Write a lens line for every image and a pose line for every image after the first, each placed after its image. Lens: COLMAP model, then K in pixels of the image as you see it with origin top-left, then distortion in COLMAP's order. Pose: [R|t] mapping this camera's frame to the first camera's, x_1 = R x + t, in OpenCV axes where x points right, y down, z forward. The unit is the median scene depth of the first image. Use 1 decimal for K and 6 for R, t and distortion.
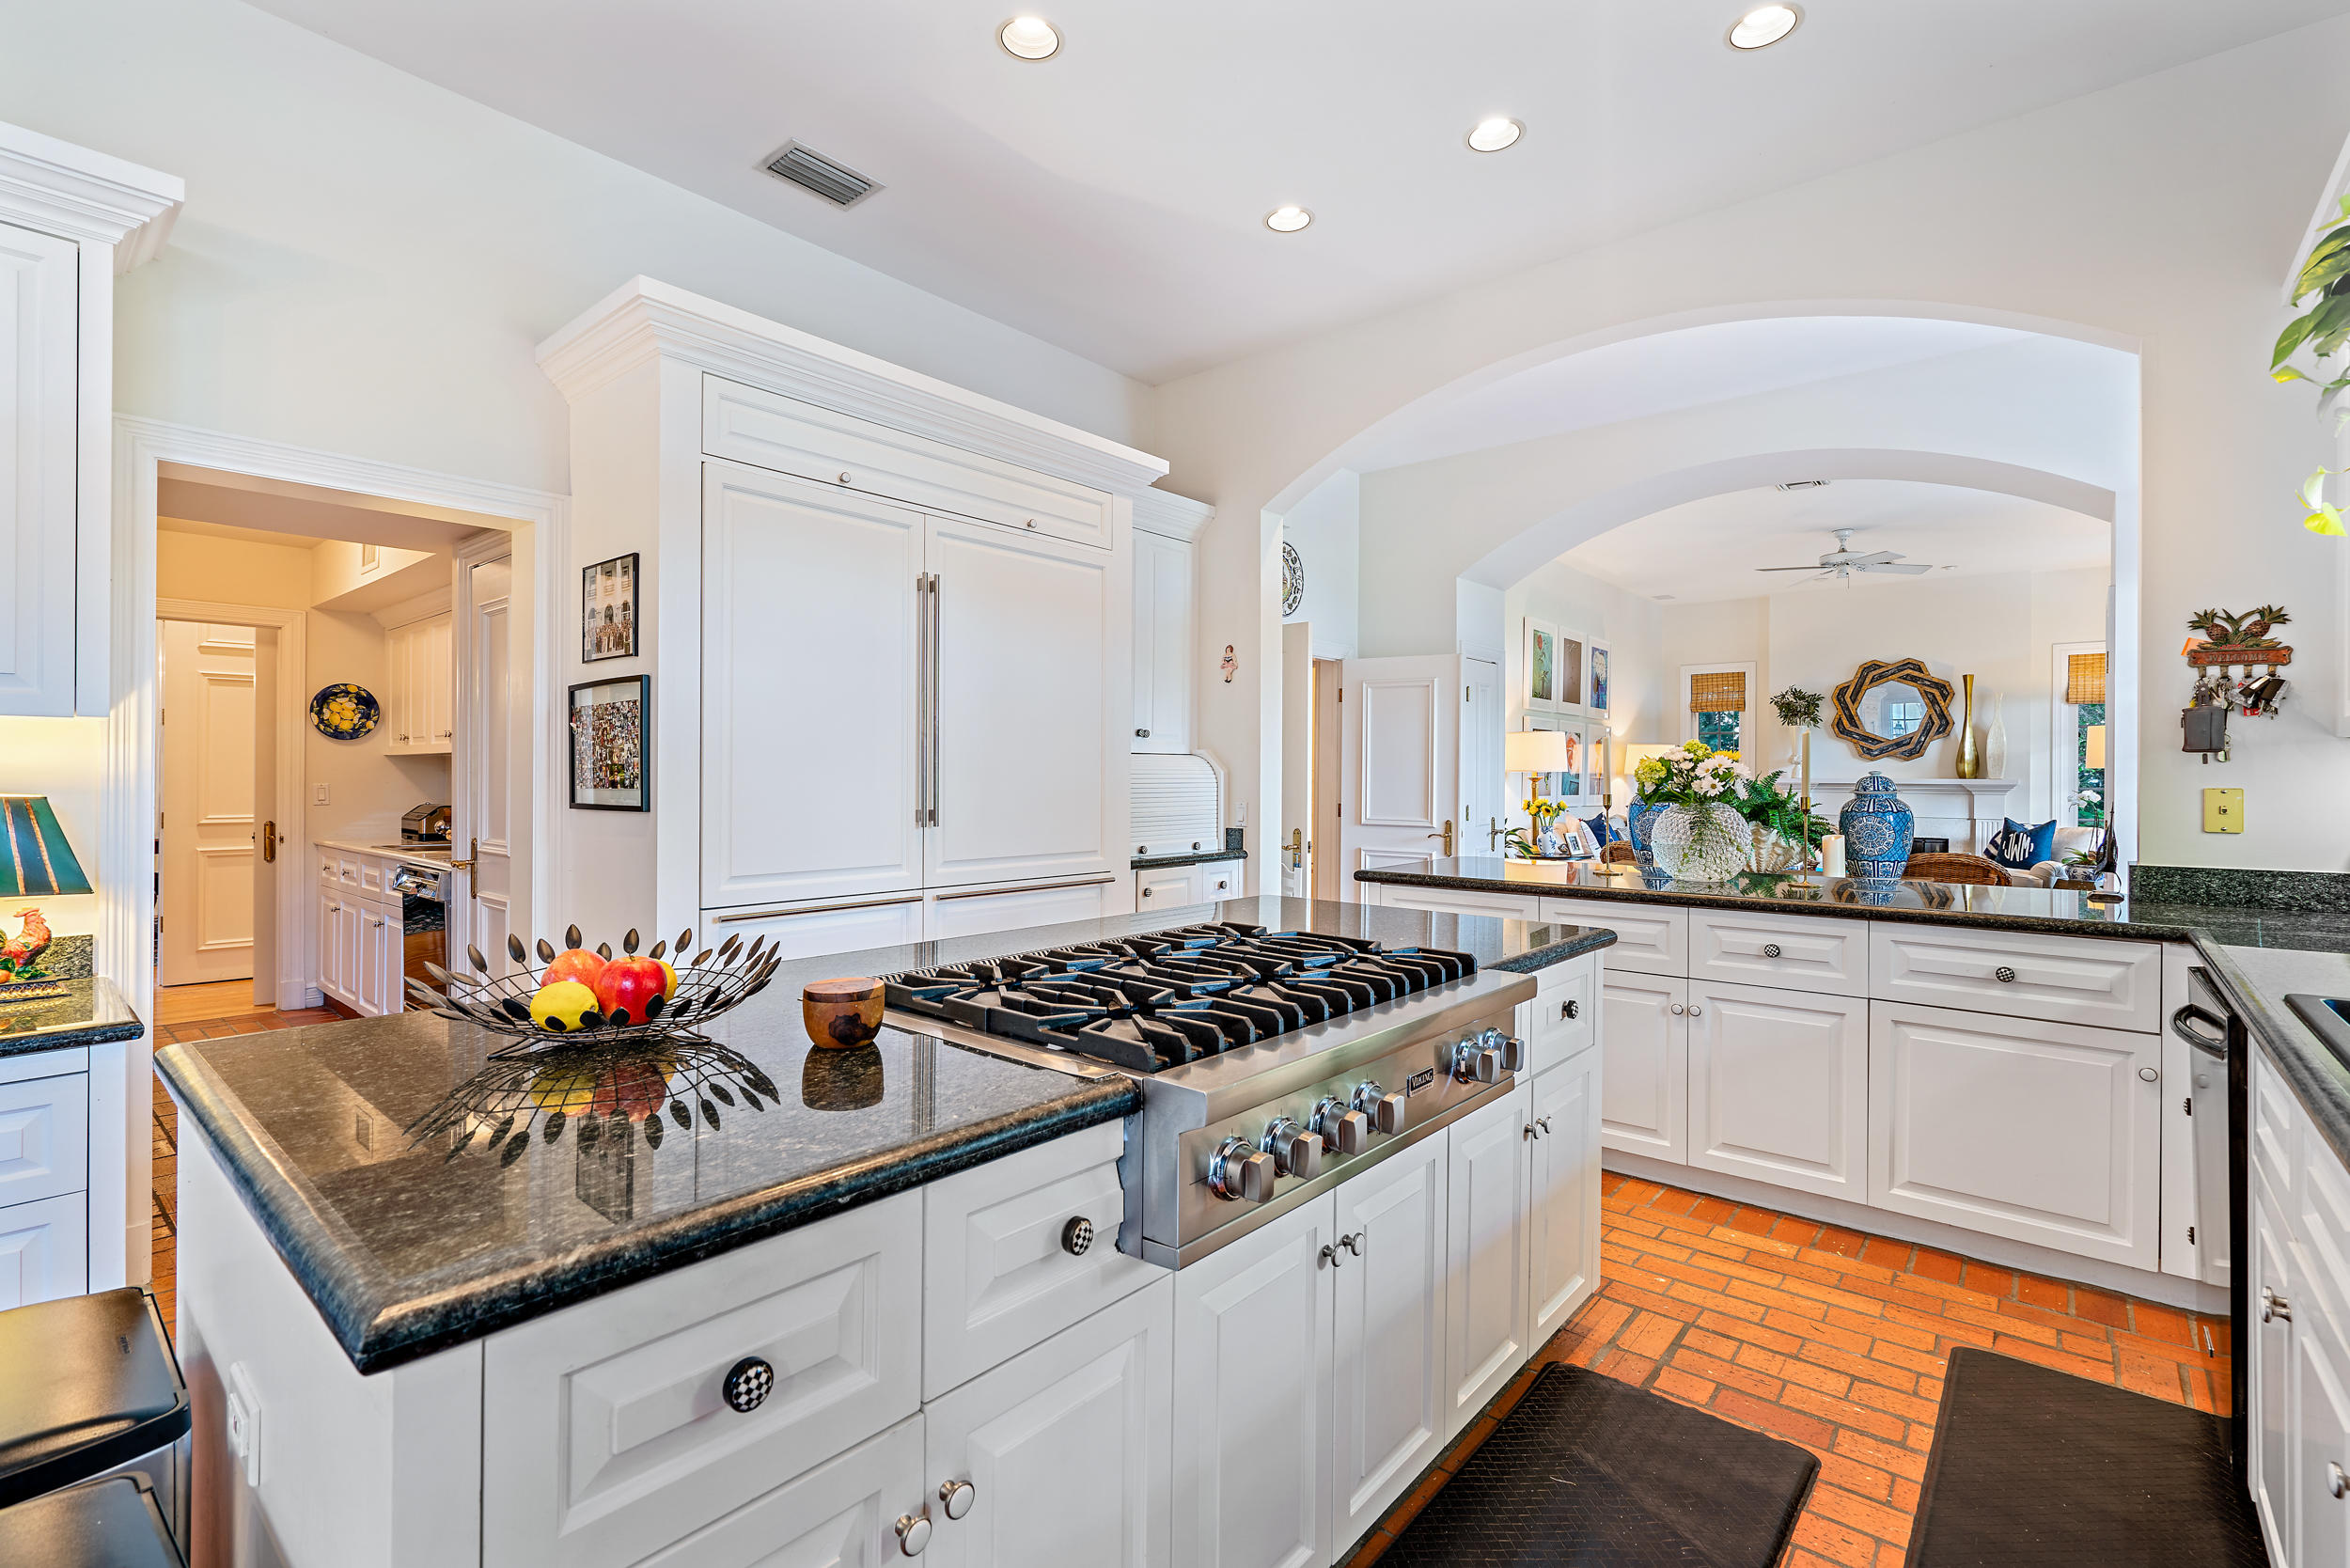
lens RADIAL K [[1086.3, 0, 1169.6], [0, 1086.3, 770.5], [0, 0, 1]] dist [-0.001822, -0.000022]
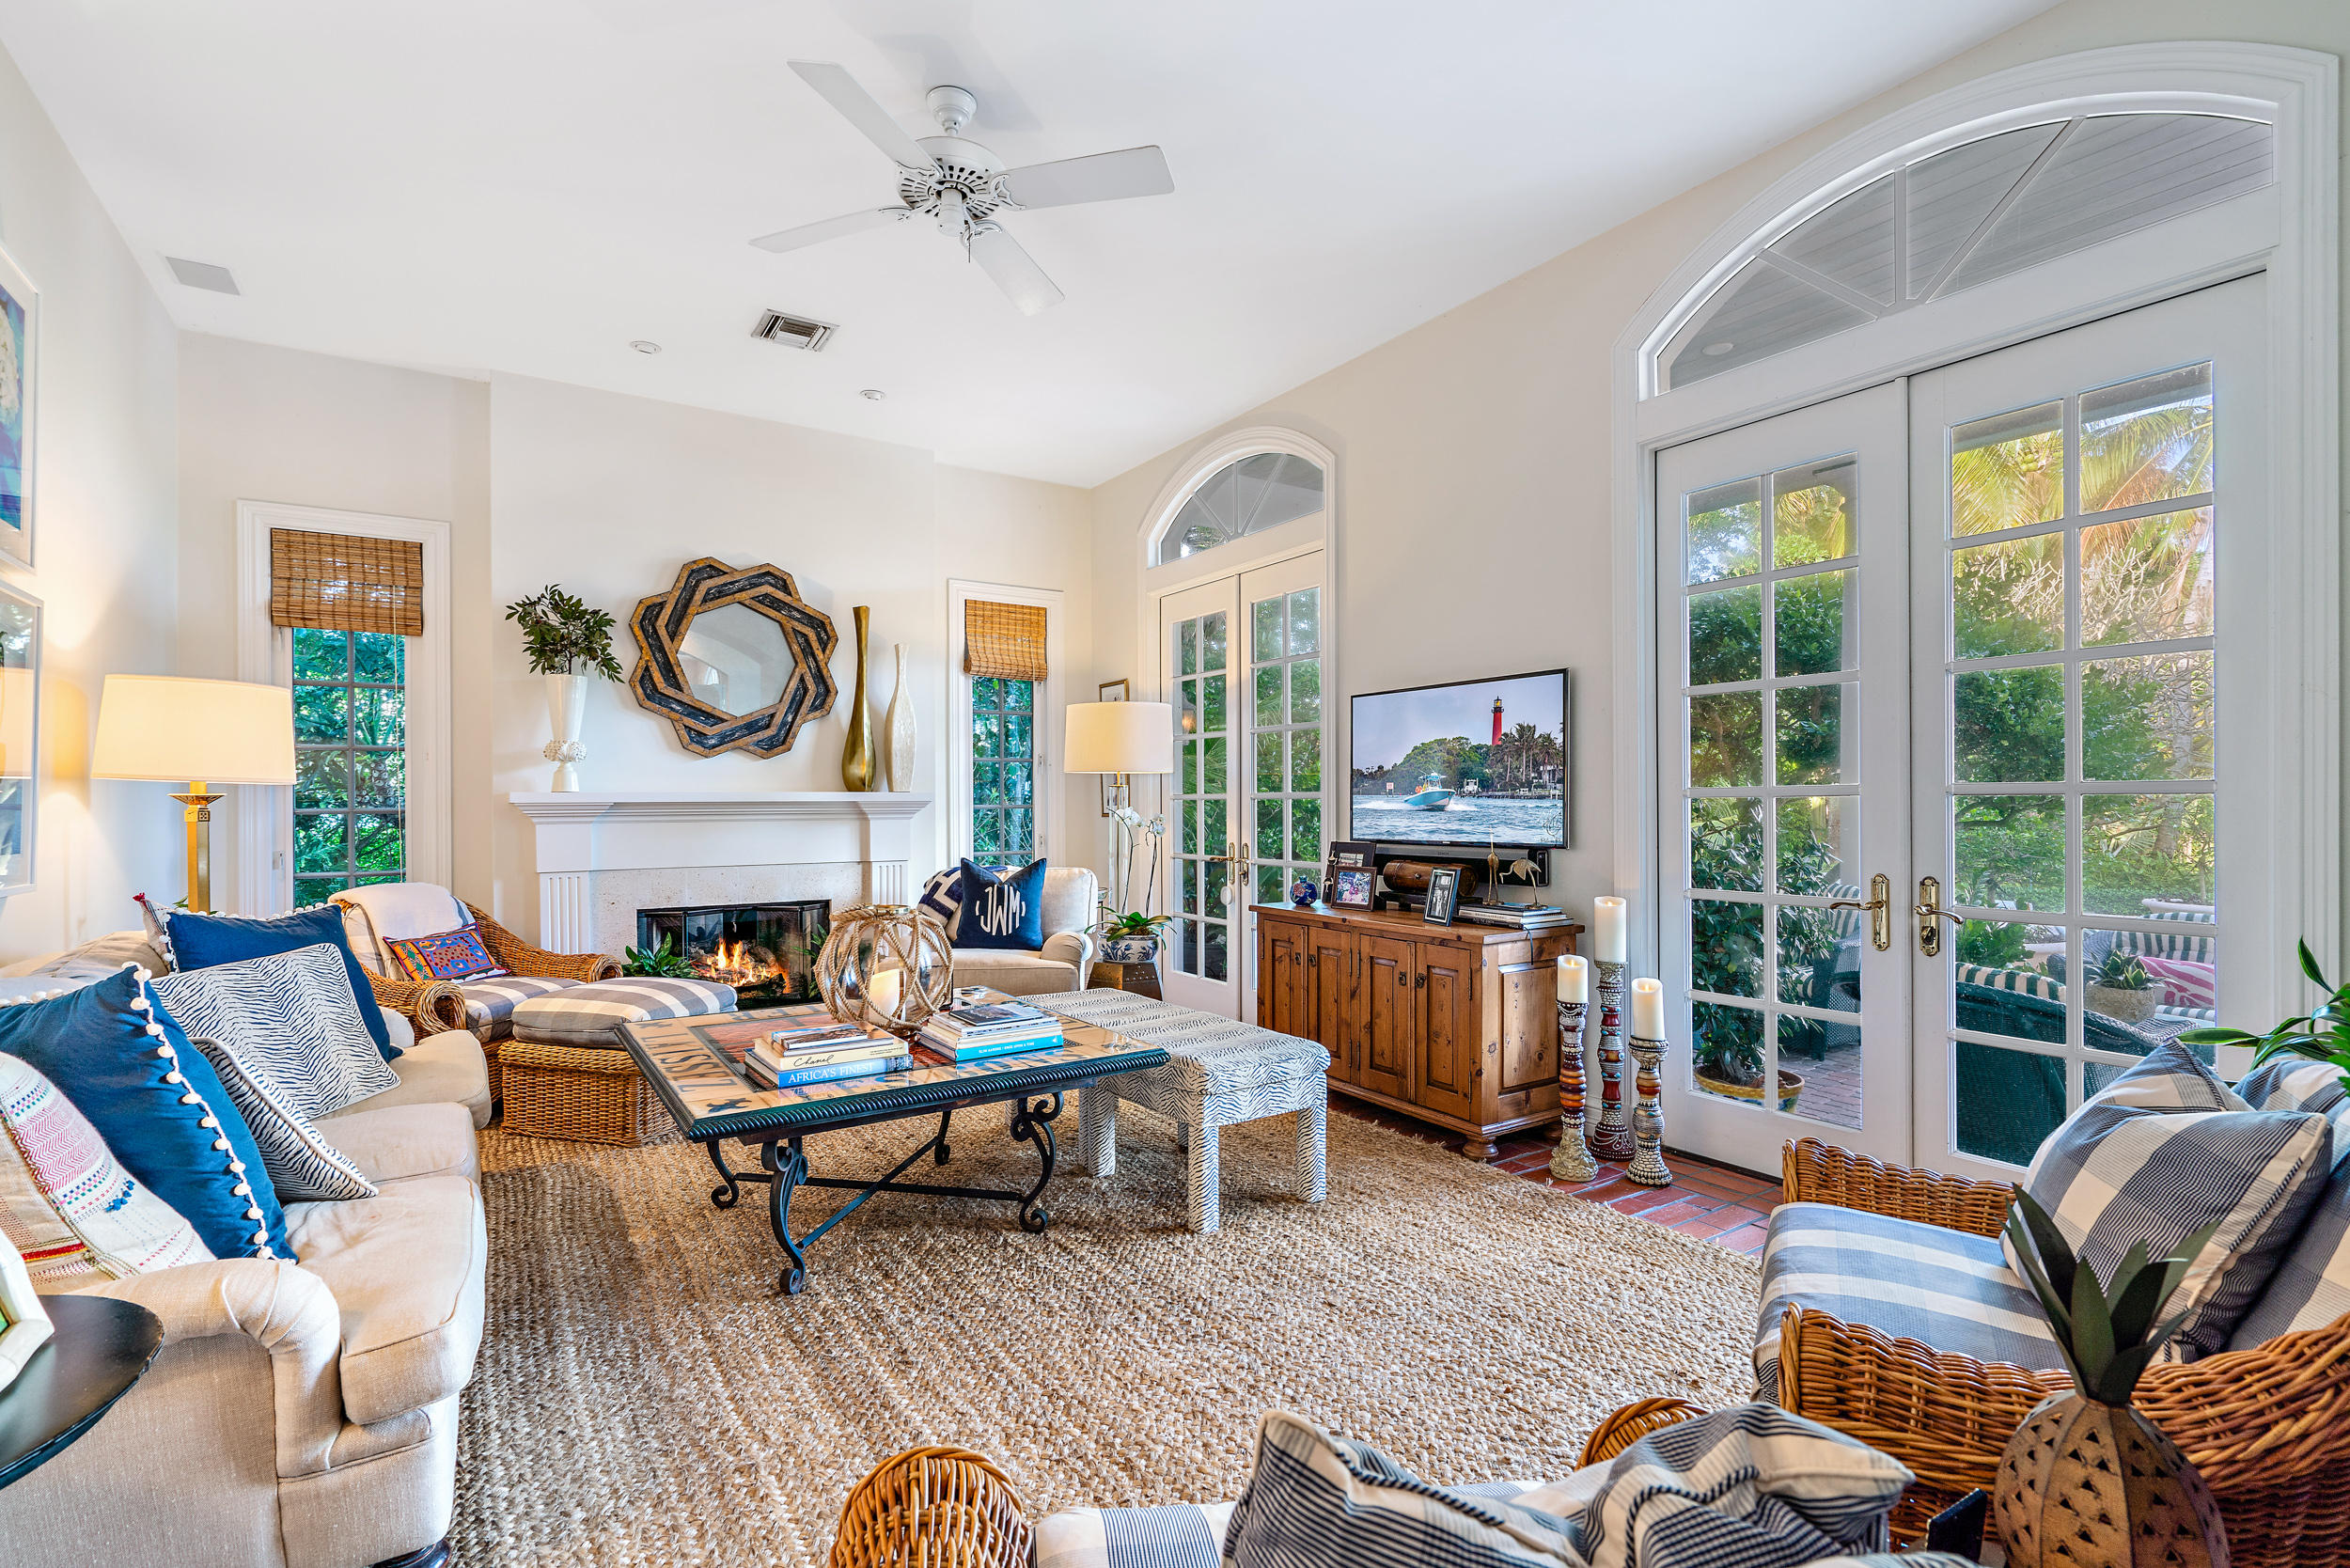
lens RADIAL K [[1086.3, 0, 1168.9], [0, 1086.3, 784.6], [0, 0, 1]] dist [-0.001822, -0.000022]
pose [[0.311122, 0.004377, 0.950360, 0.235101], [0.005387, 0.999965, -0.006369, 0.008285], [-0.950355, 0.007101, 0.311087, 0.638716]]
